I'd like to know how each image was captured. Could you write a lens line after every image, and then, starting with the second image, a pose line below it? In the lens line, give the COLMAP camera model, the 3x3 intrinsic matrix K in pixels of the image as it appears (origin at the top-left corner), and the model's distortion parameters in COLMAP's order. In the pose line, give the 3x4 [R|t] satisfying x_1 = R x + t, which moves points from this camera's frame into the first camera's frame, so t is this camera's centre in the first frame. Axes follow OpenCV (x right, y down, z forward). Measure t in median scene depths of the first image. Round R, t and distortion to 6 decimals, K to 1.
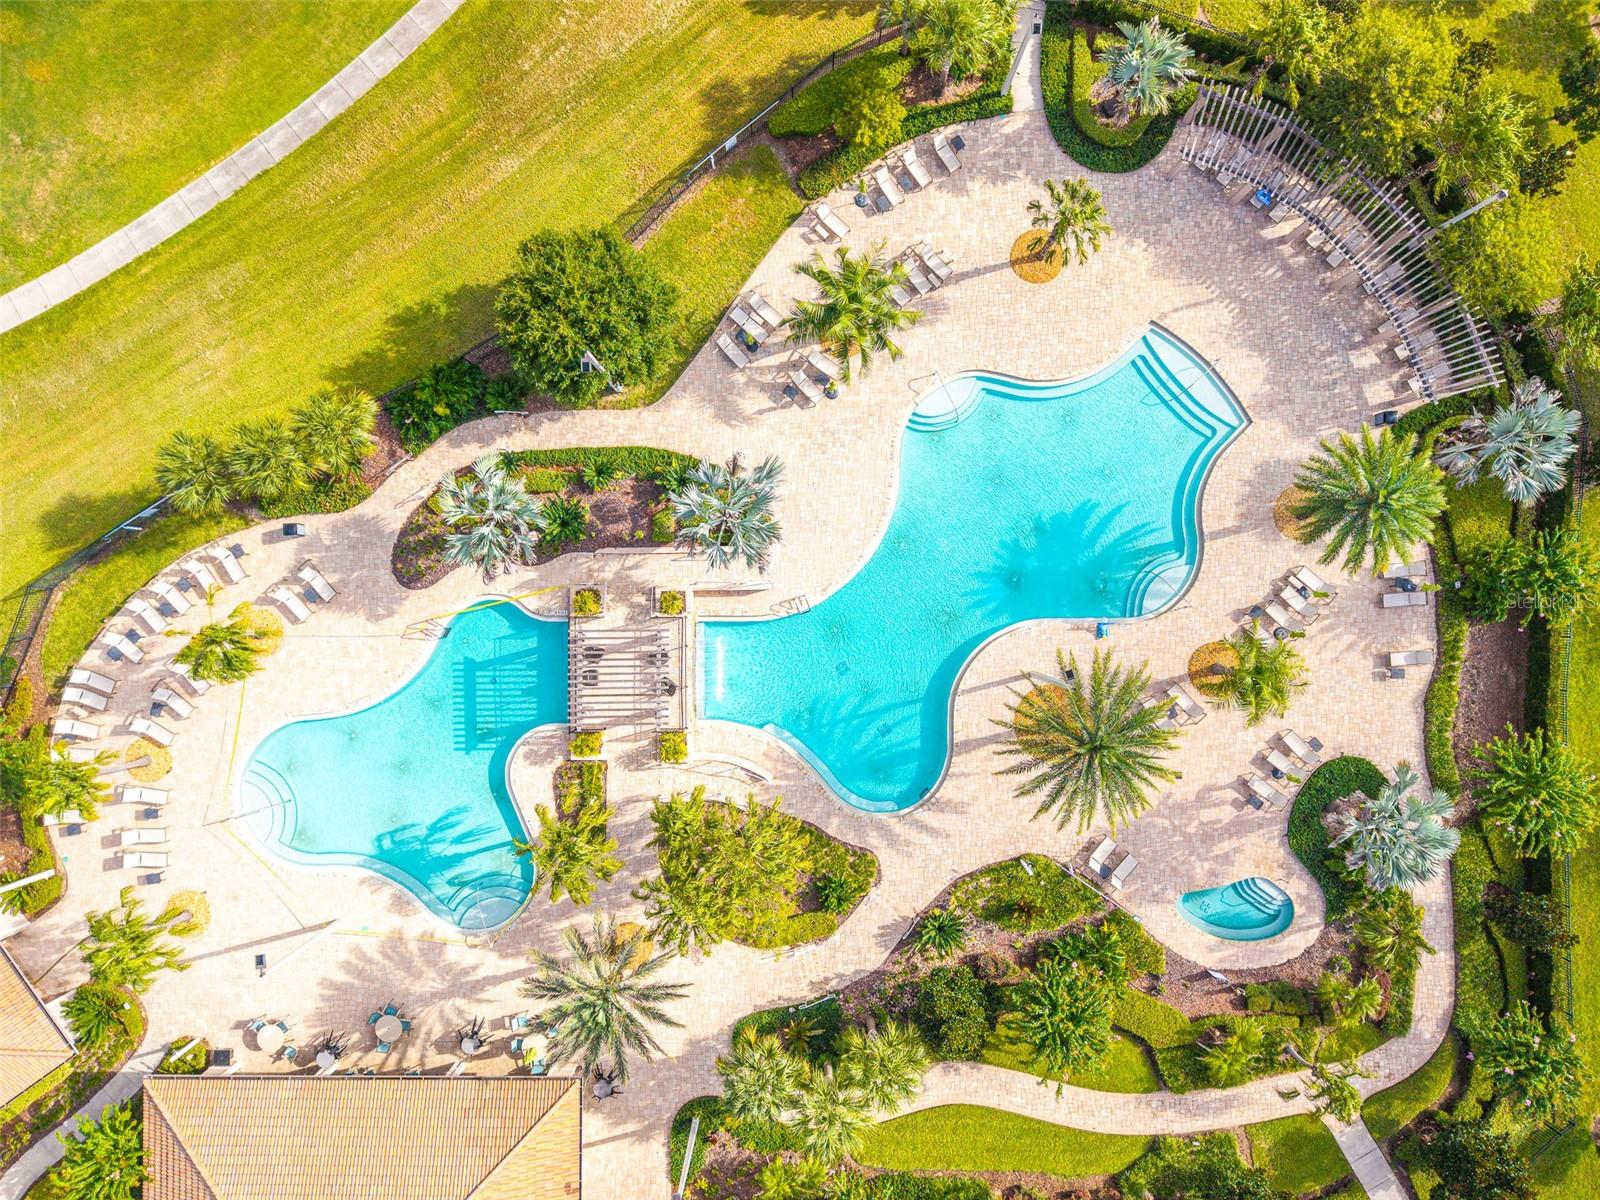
lens RADIAL K [[1077.9, 0, 800.0], [0, 1077.9, 600.0], [0, 0, 1]] dist [0.030254, -0.017458]
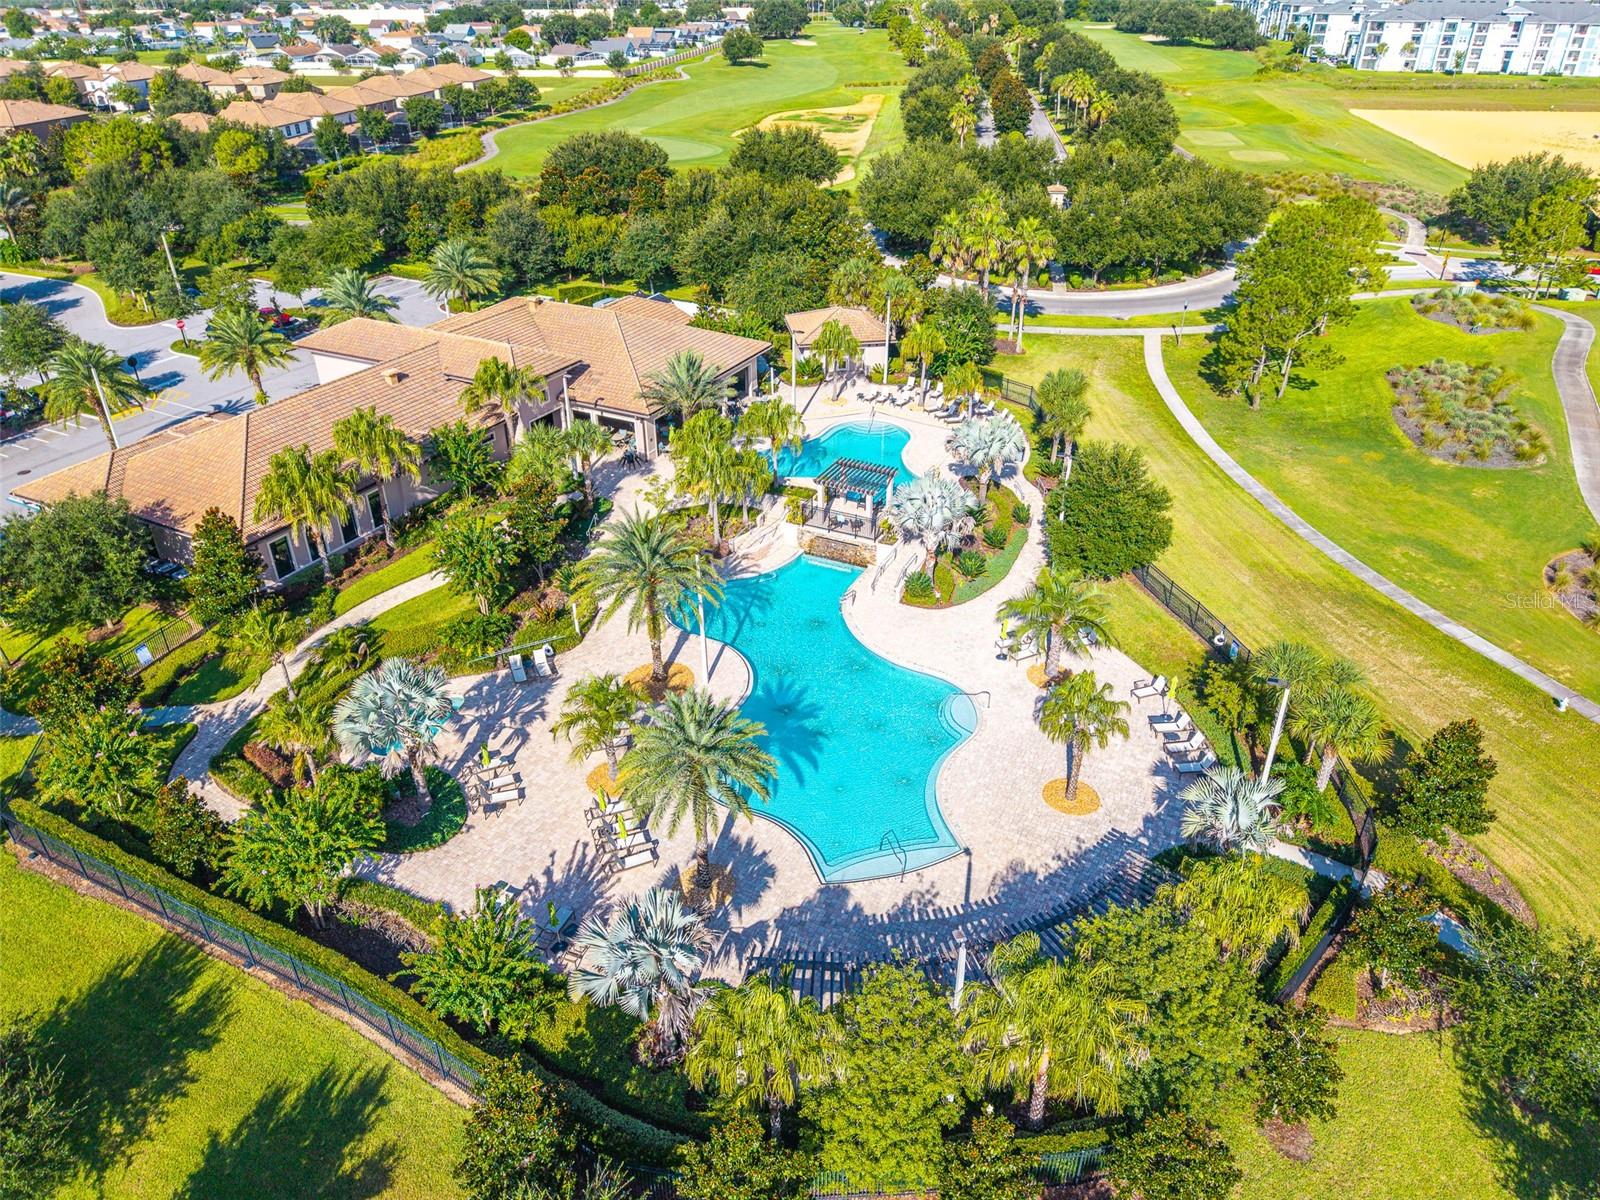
lens RADIAL K [[1077.9, 0, 800.0], [0, 1077.9, 600.0], [0, 0, 1]] dist [0.030254, -0.017458]
pose [[-0.450434, 0.447819, -0.772378, 1.011292], [-0.892804, -0.222696, 0.391546, -0.443555], [0.003336, 0.865947, 0.500125, 0.366144]]
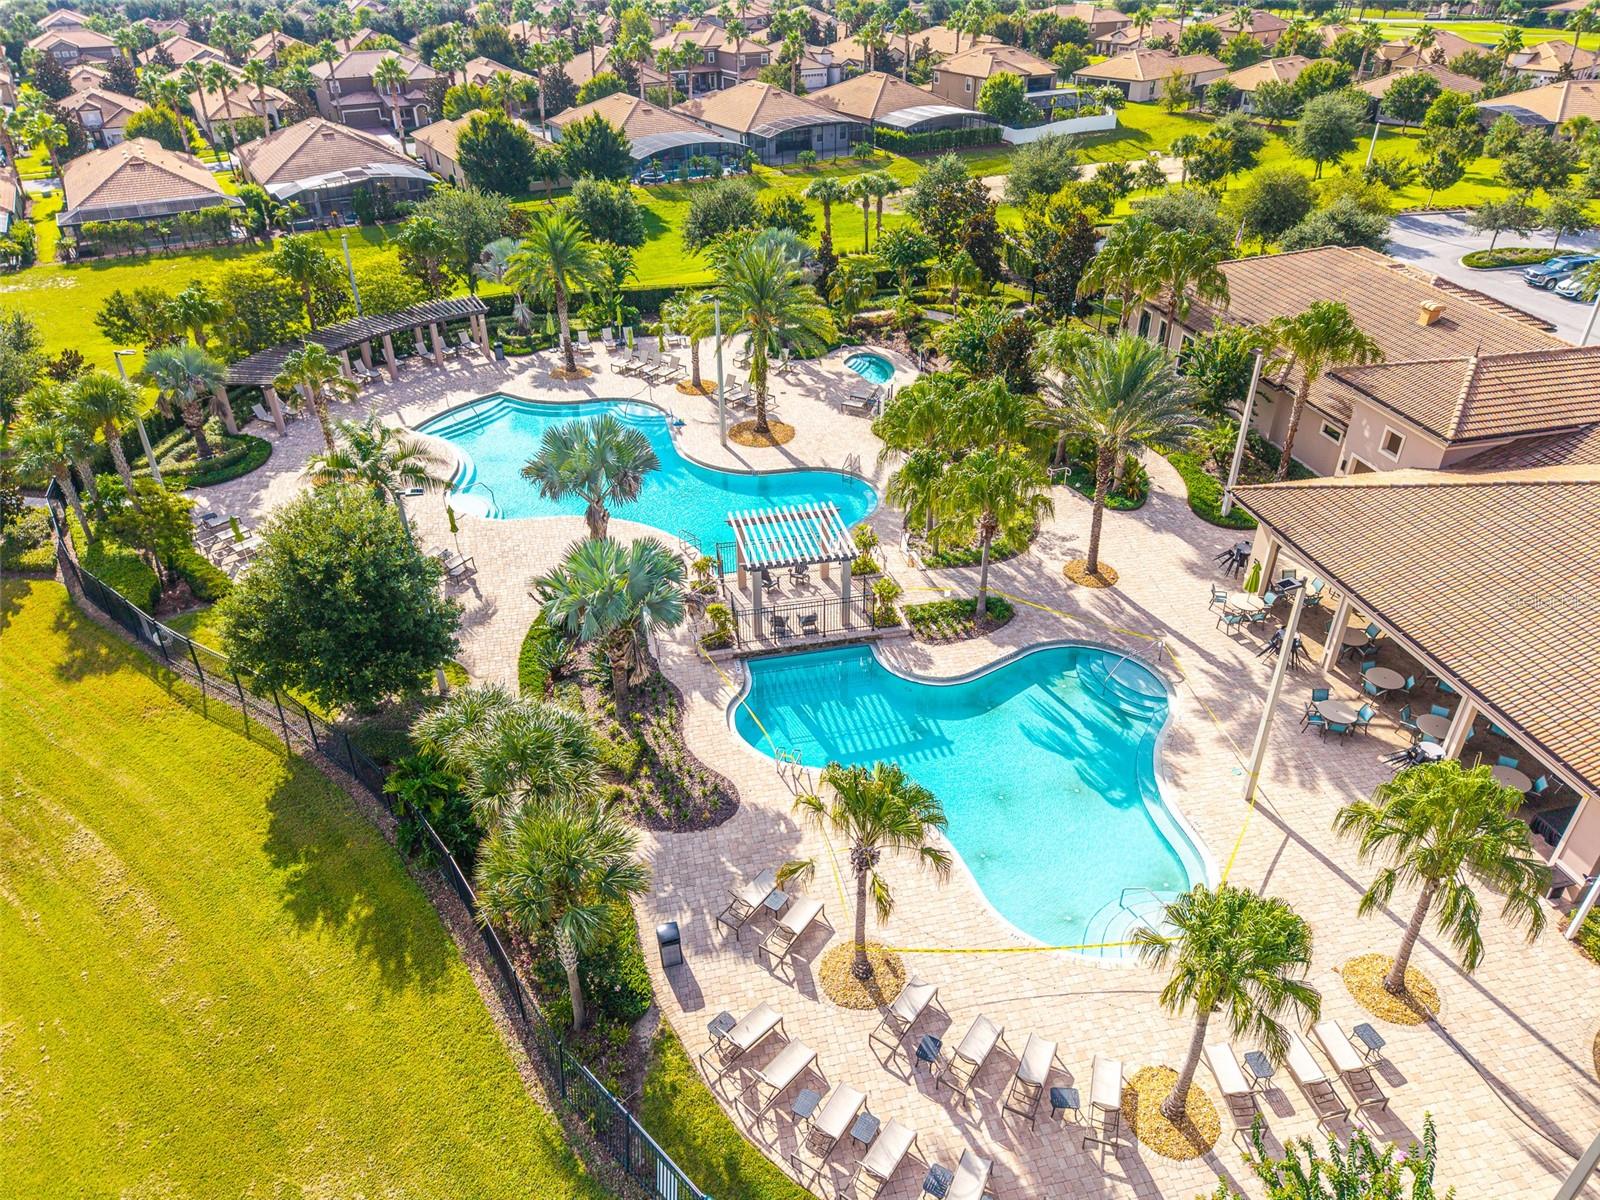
lens RADIAL K [[1077.9, 0, 800.0], [0, 1077.9, 600.0], [0, 0, 1]] dist [0.030254, -0.017458]
pose [[-0.215094, -0.525340, 0.823257, -0.836307], [0.976496, -0.127593, 0.173711, -0.071823], [0.013784, 0.841271, 0.540437, 0.527769]]
